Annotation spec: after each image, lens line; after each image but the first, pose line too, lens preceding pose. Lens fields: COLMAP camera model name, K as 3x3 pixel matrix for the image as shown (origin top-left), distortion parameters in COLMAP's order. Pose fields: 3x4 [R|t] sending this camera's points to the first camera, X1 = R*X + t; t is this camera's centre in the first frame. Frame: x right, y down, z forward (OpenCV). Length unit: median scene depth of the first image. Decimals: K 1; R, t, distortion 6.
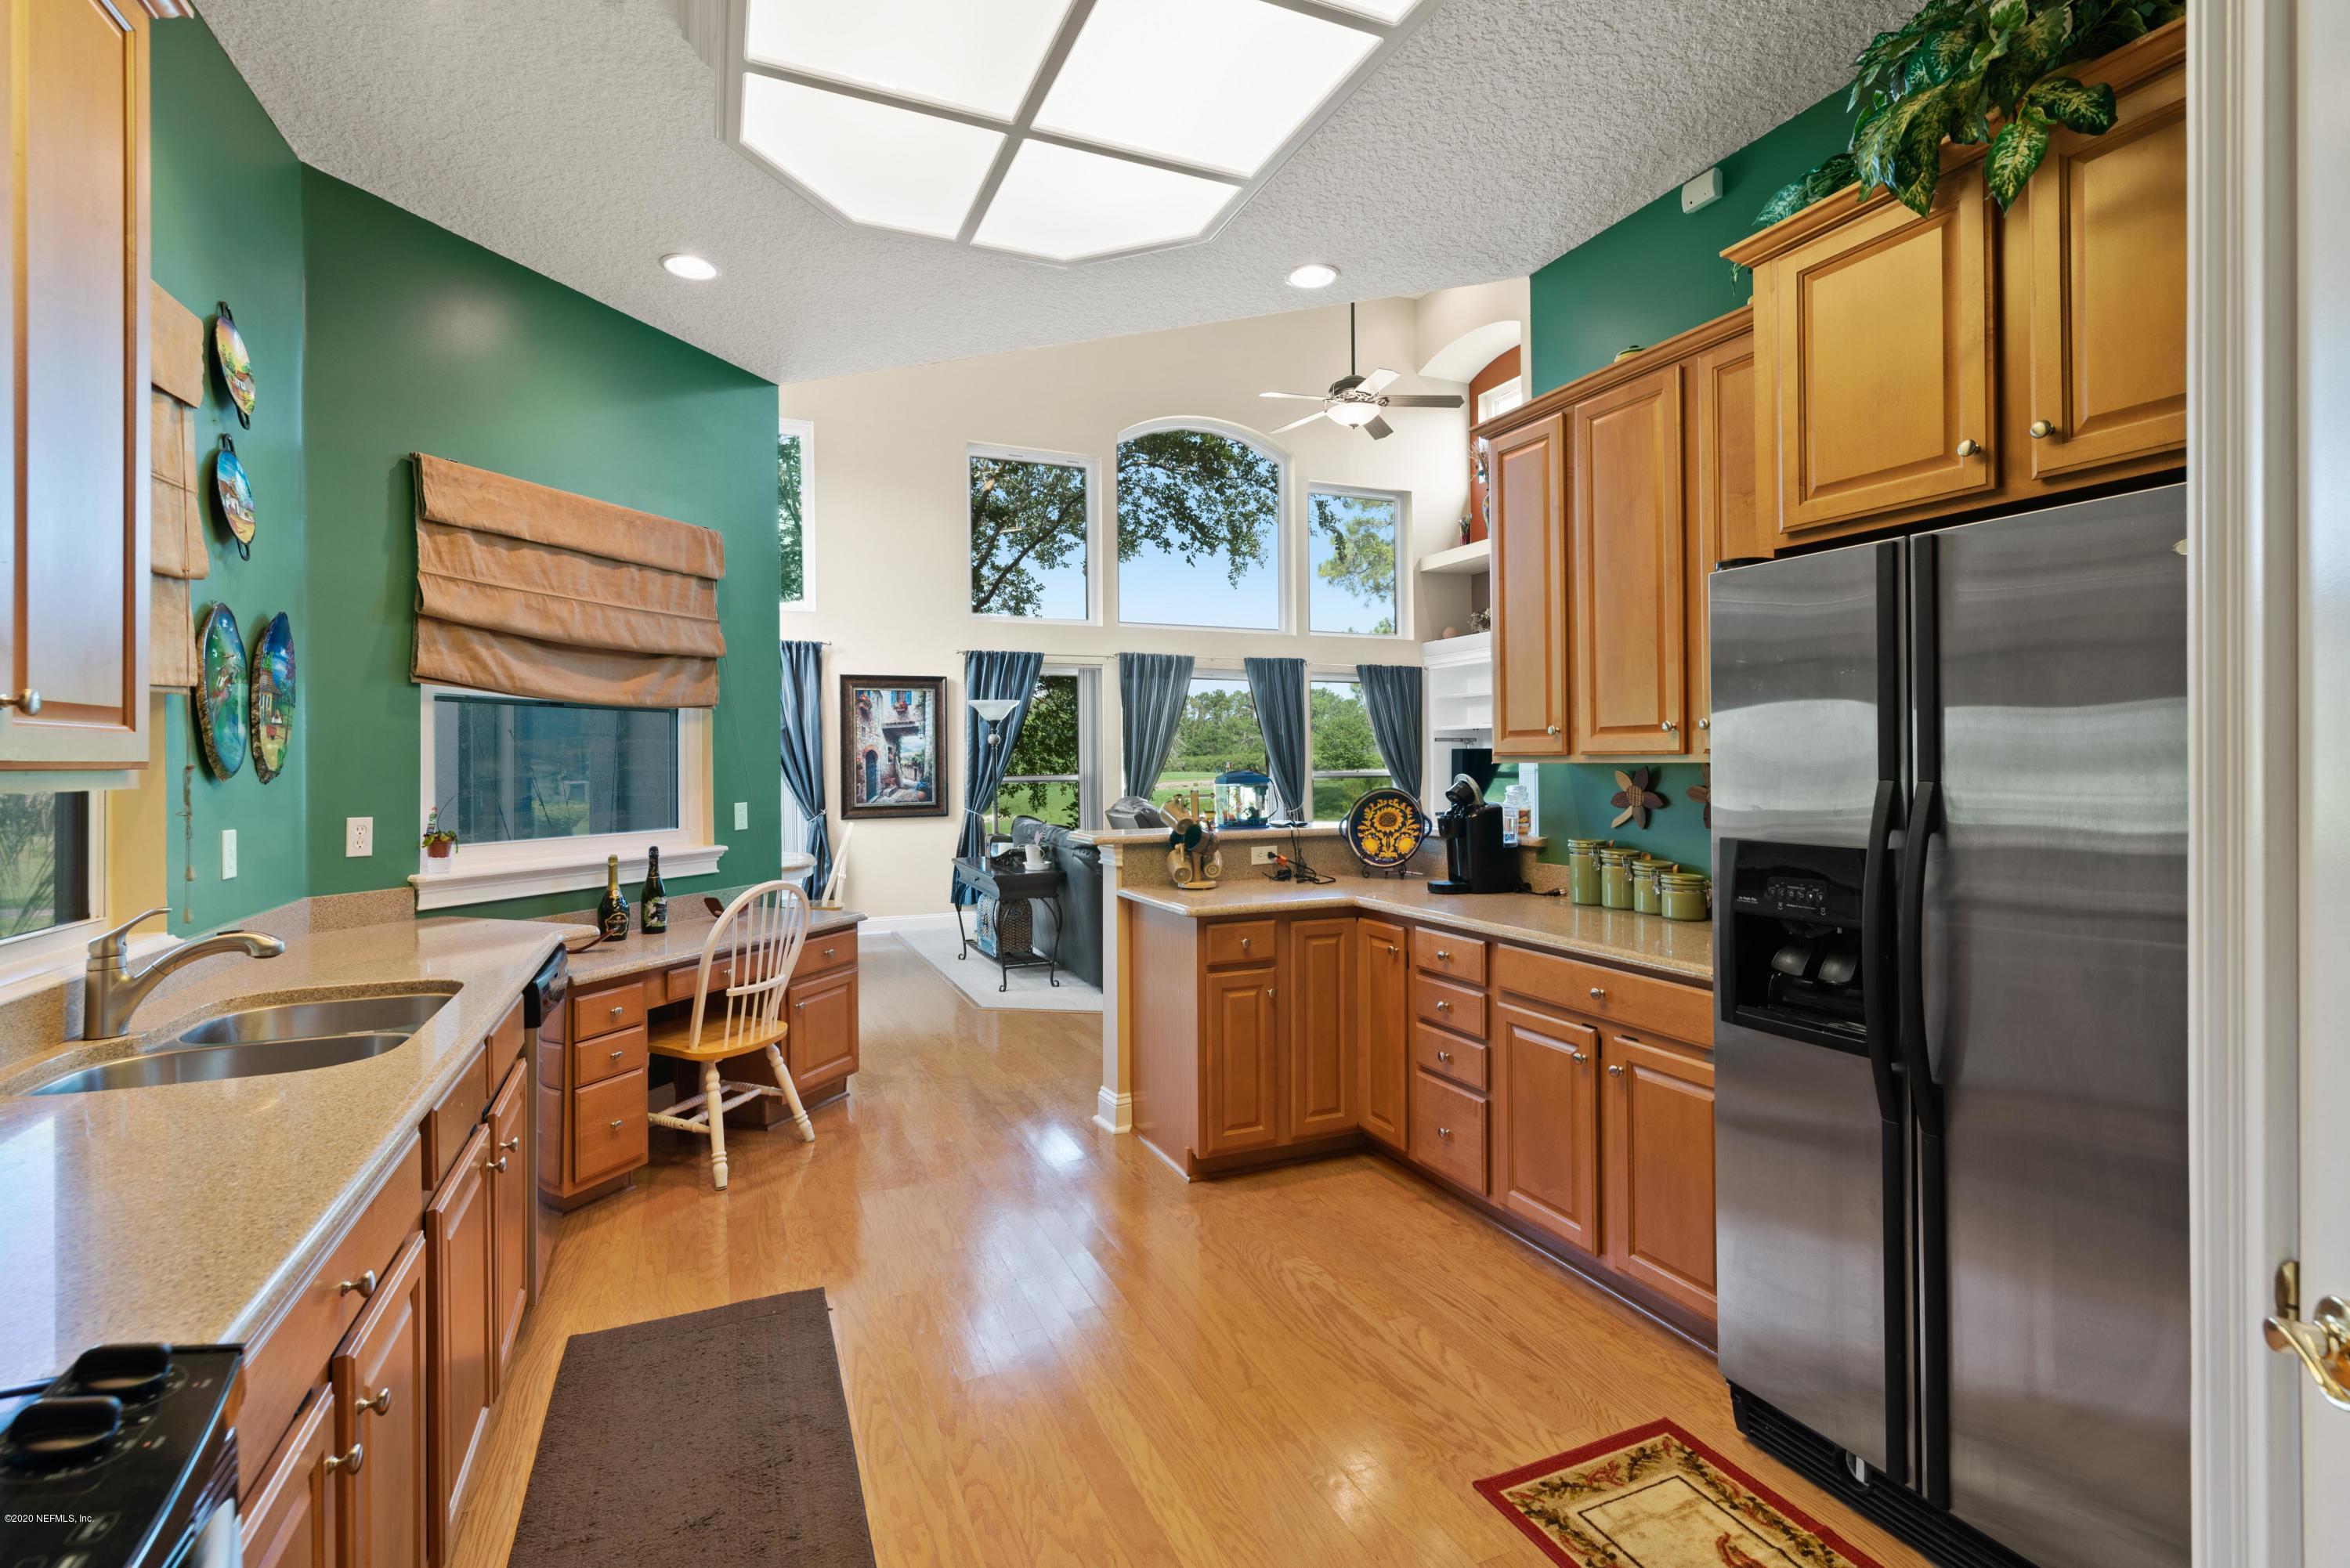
lens RADIAL K [[1086.9, 0, 1172.2], [0, 1086.9, 757.3], [0, 0, 1]] dist [0.001598, 0.000256]
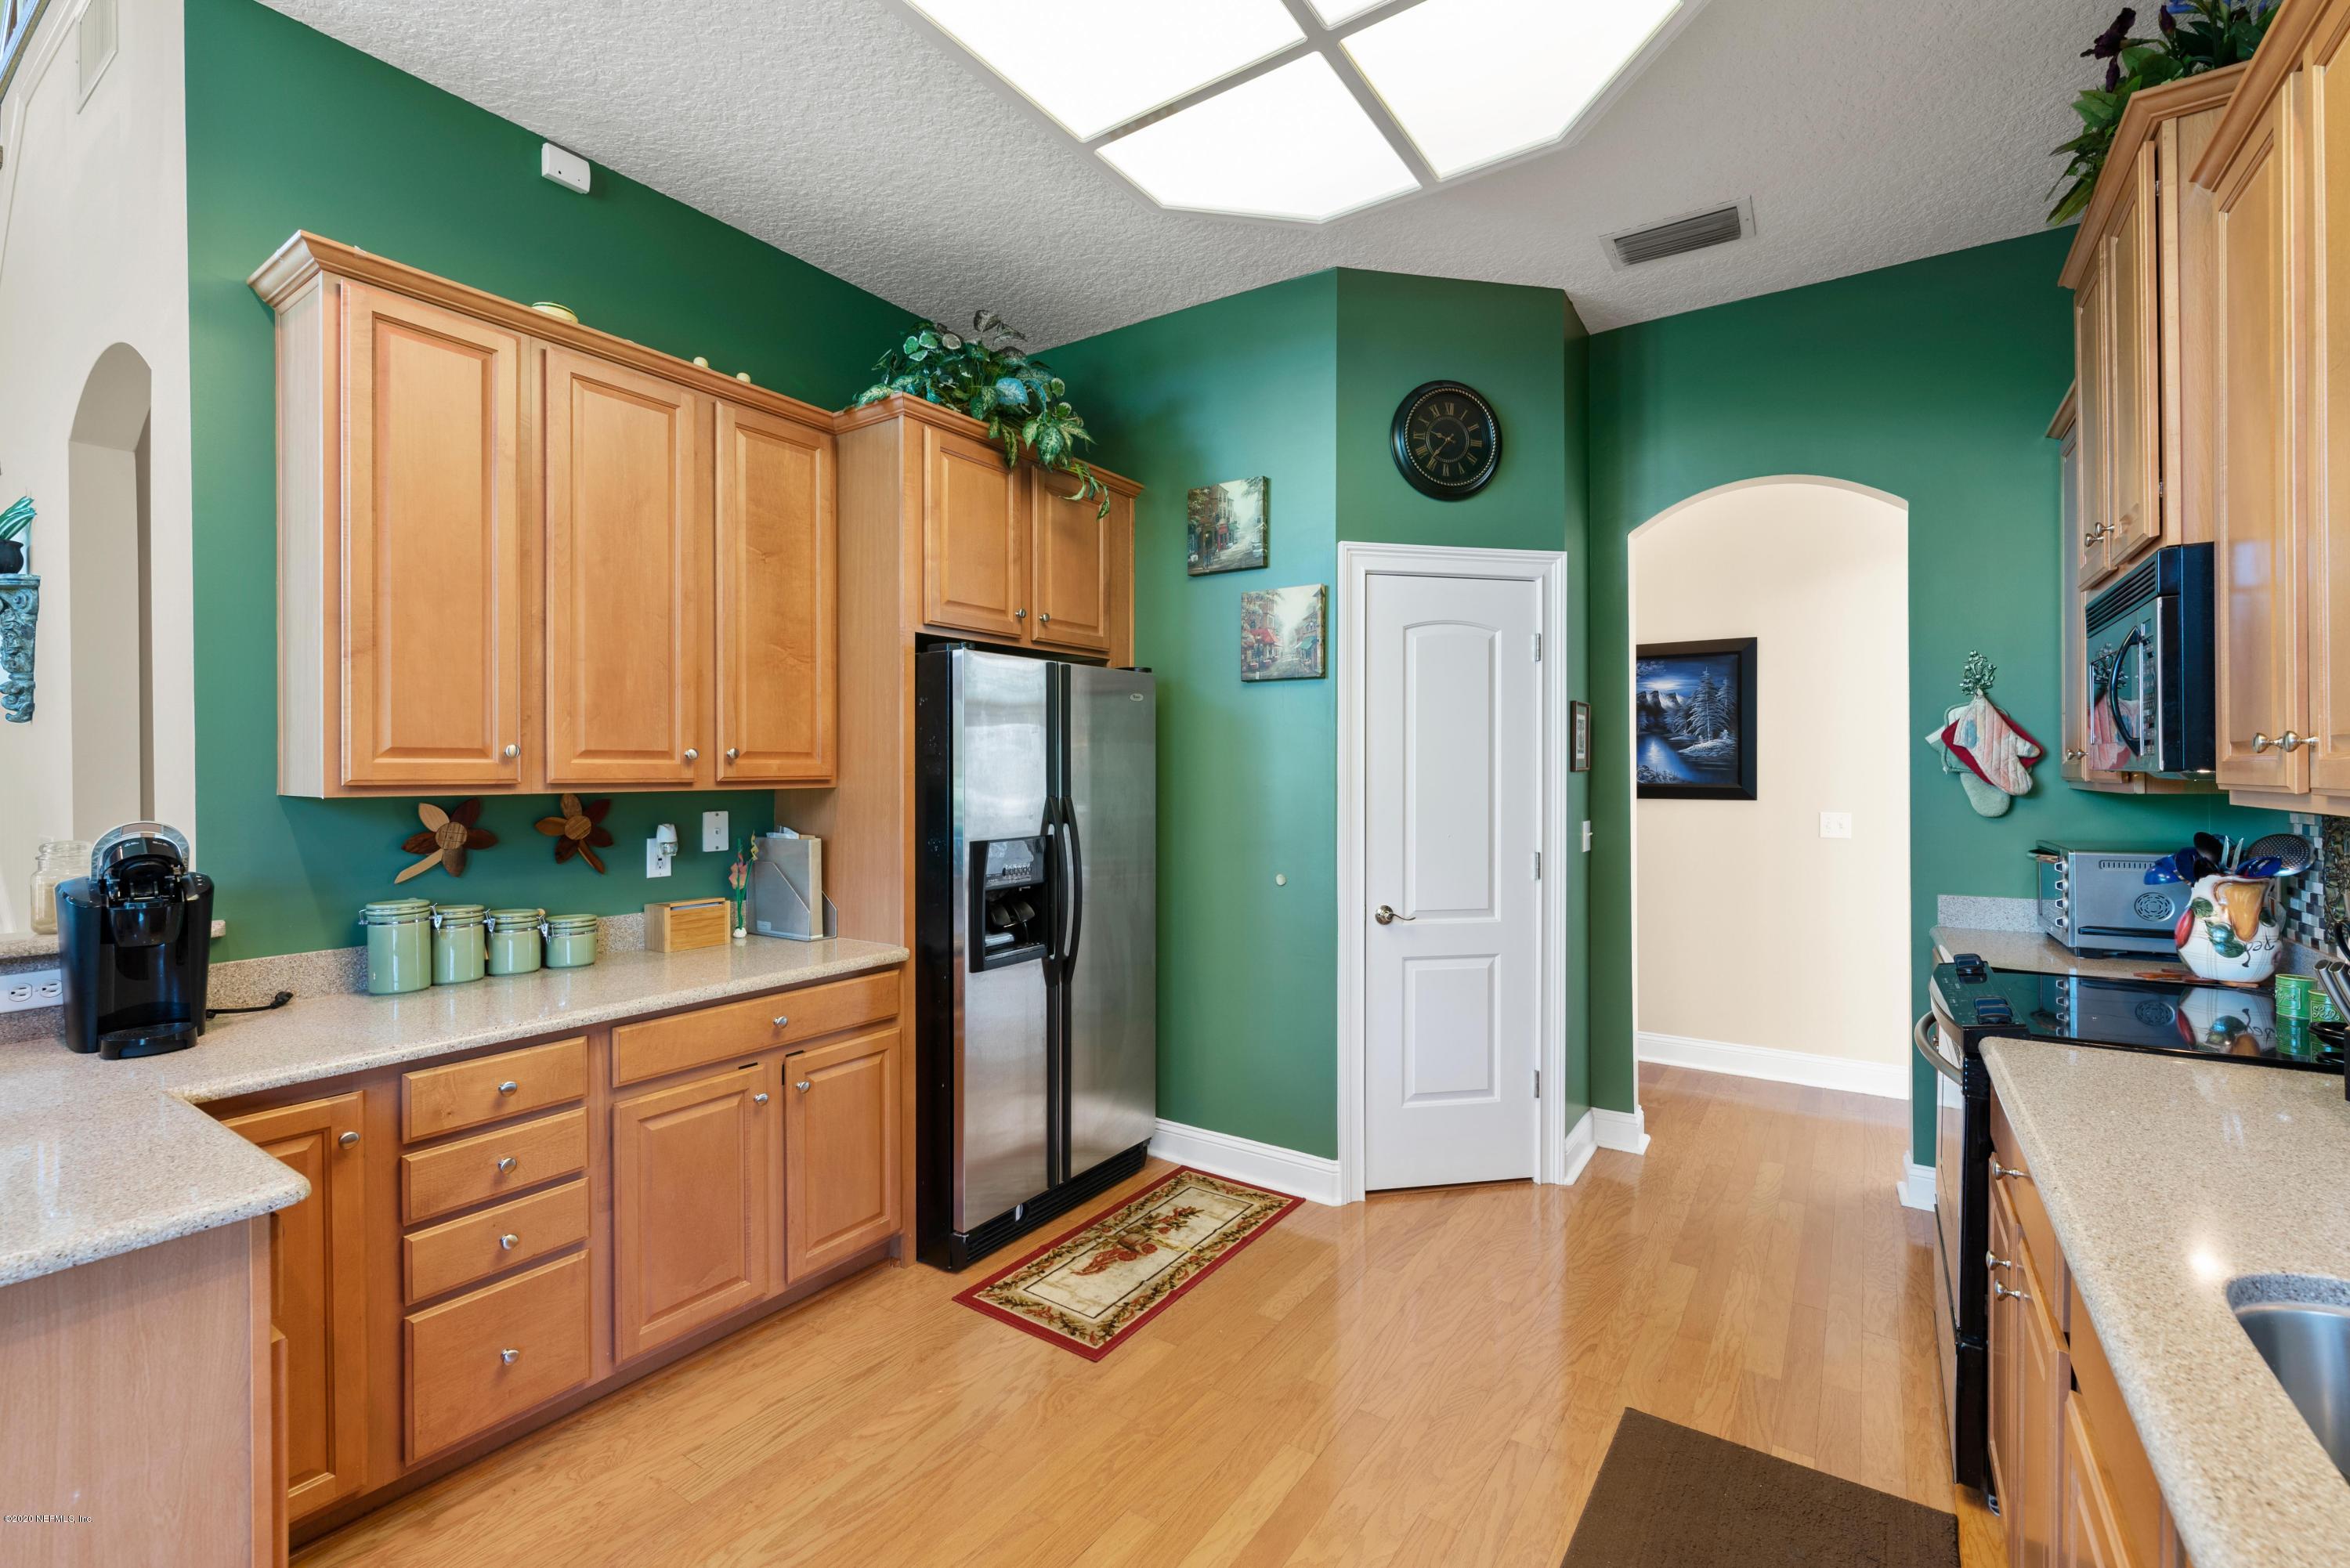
lens RADIAL K [[1007.2, 0, 1172.0], [0, 1007.2, 773.1], [0, 0, 1]] dist [-0.000196, -0.000053]
pose [[-0.533561, 0.006241, 0.845738, -0.395404], [0.002862, 0.999980, -0.005573, -0.003256], [-0.845757, -0.000553, -0.533569, 0.804977]]
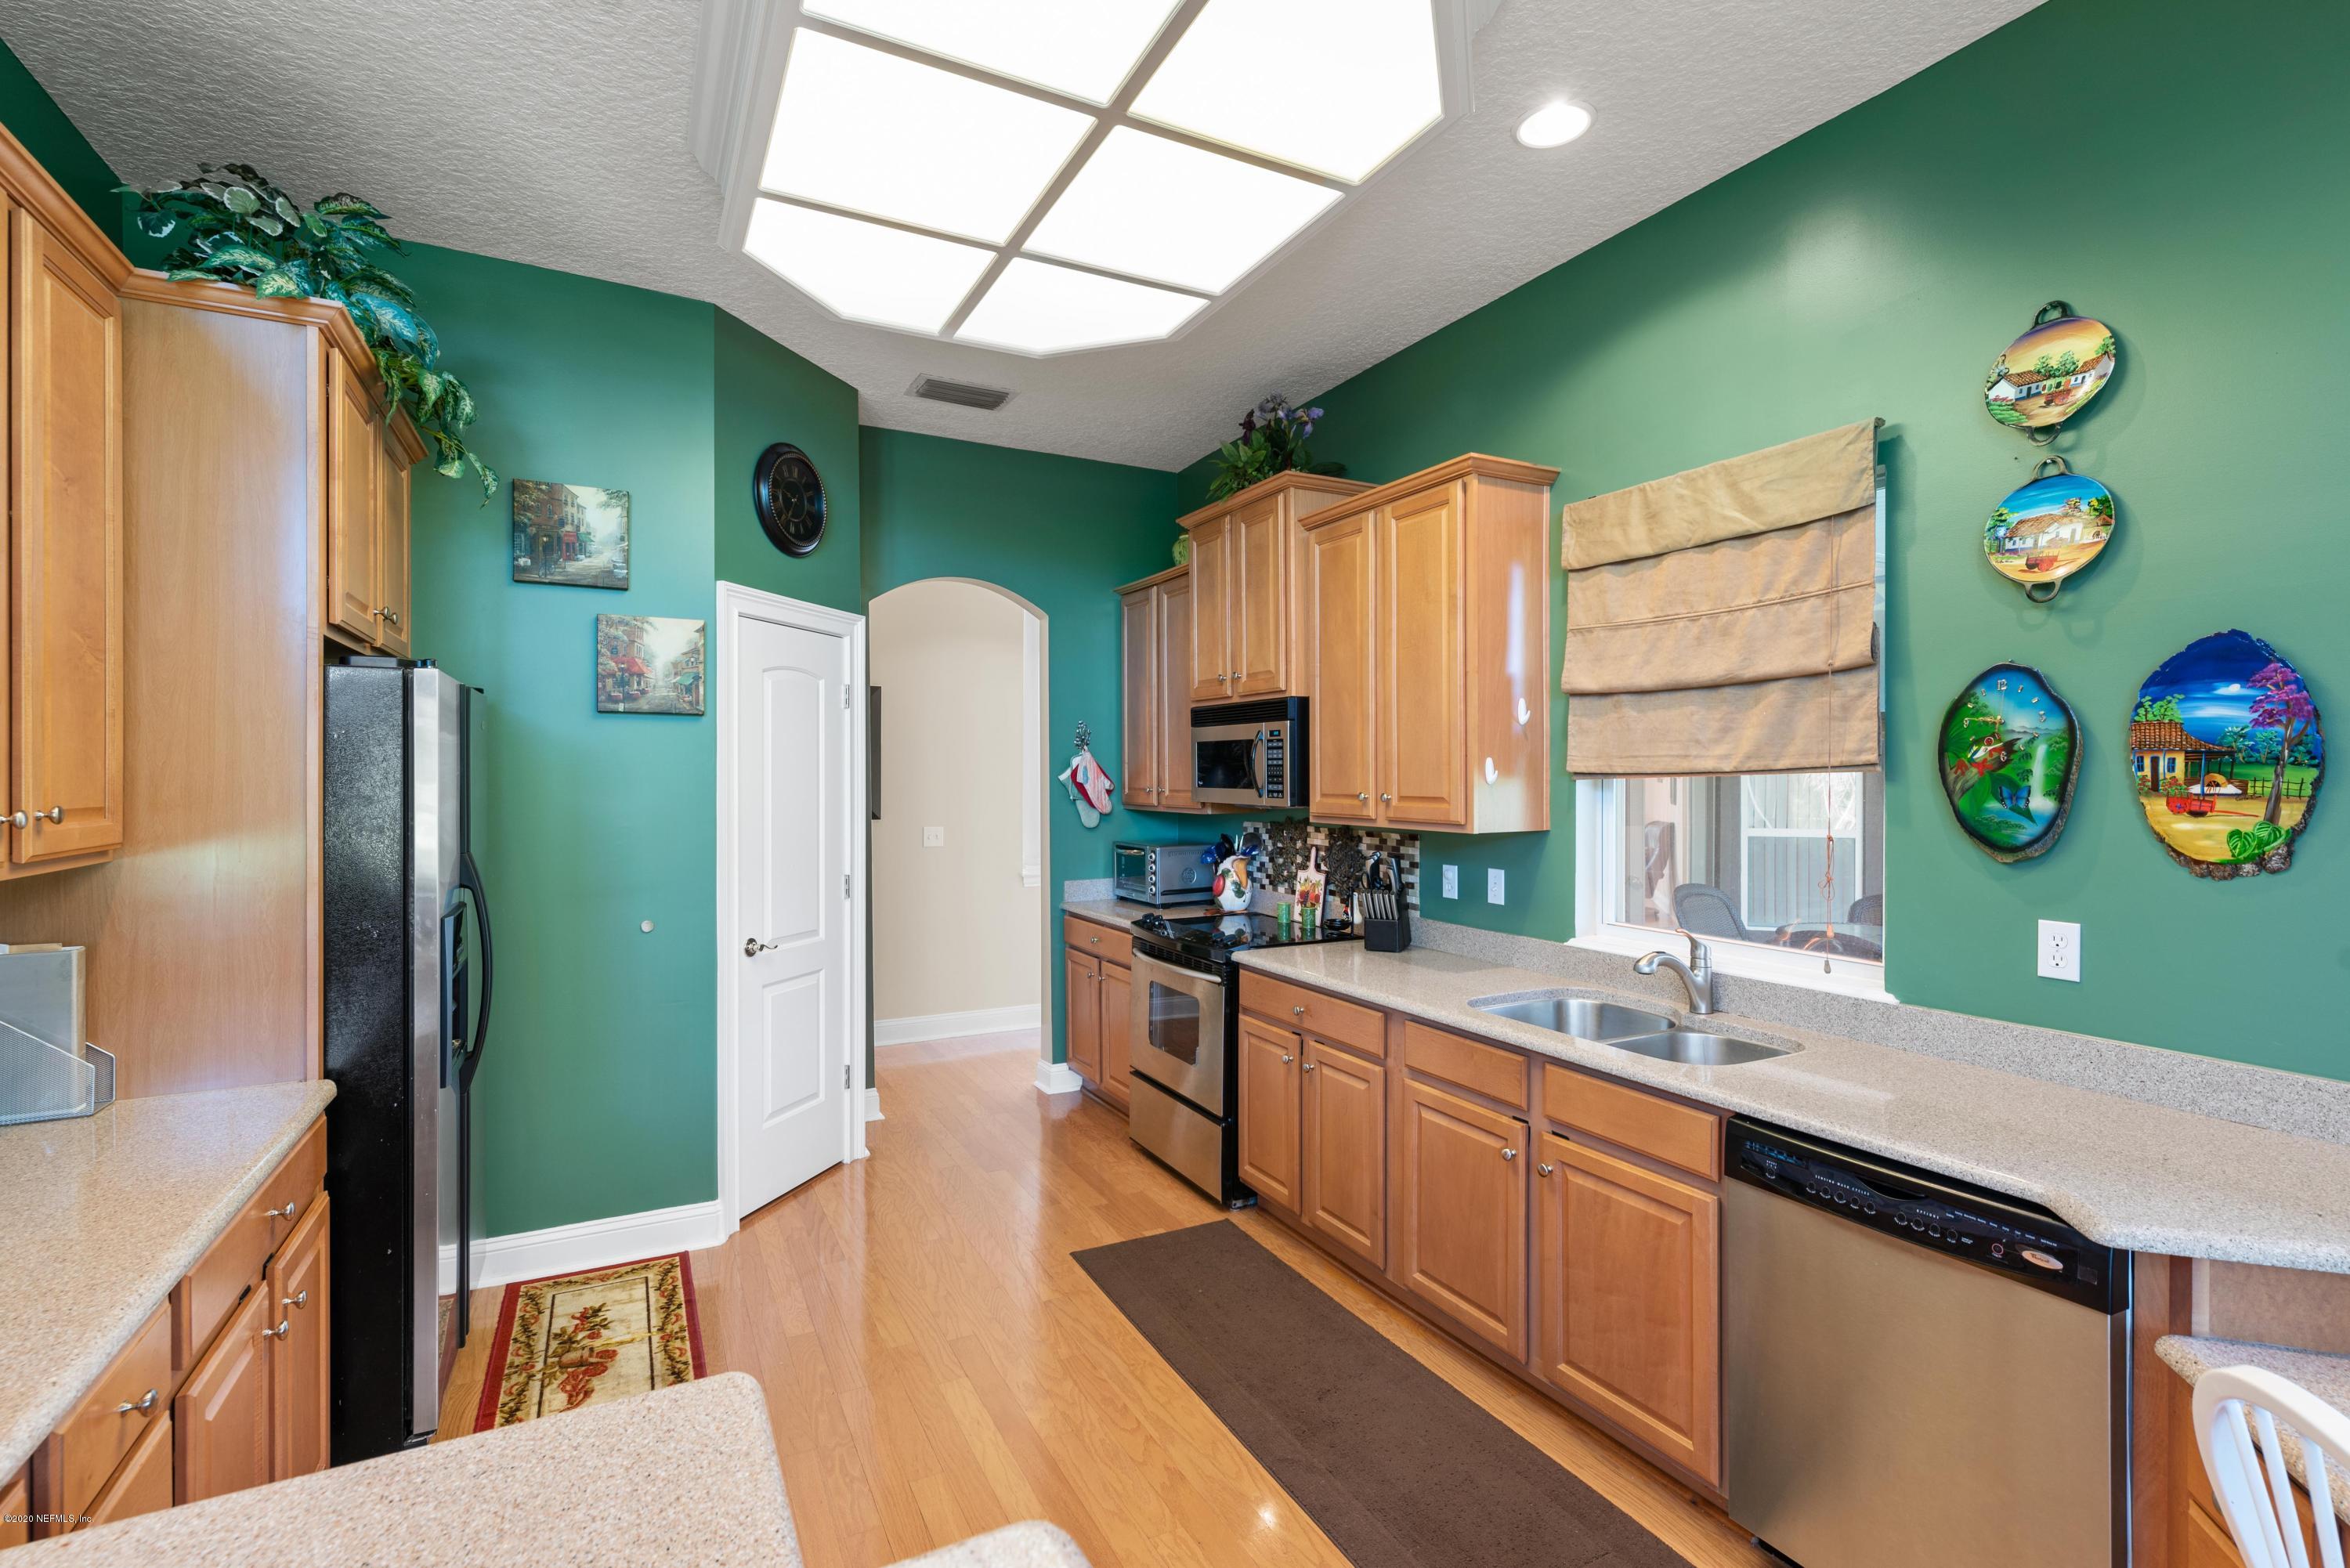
lens RADIAL K [[1068.3, 0, 1172.0], [0, 1068.3, 777.7], [0, 0, 1]] dist [0.001813, 0.000360]
pose [[-0.997611, 0.008016, -0.068608, -0.079105], [0.007978, 0.999968, 0.000820, -0.033286], [0.068612, 0.000271, -0.997643, 1.151096]]
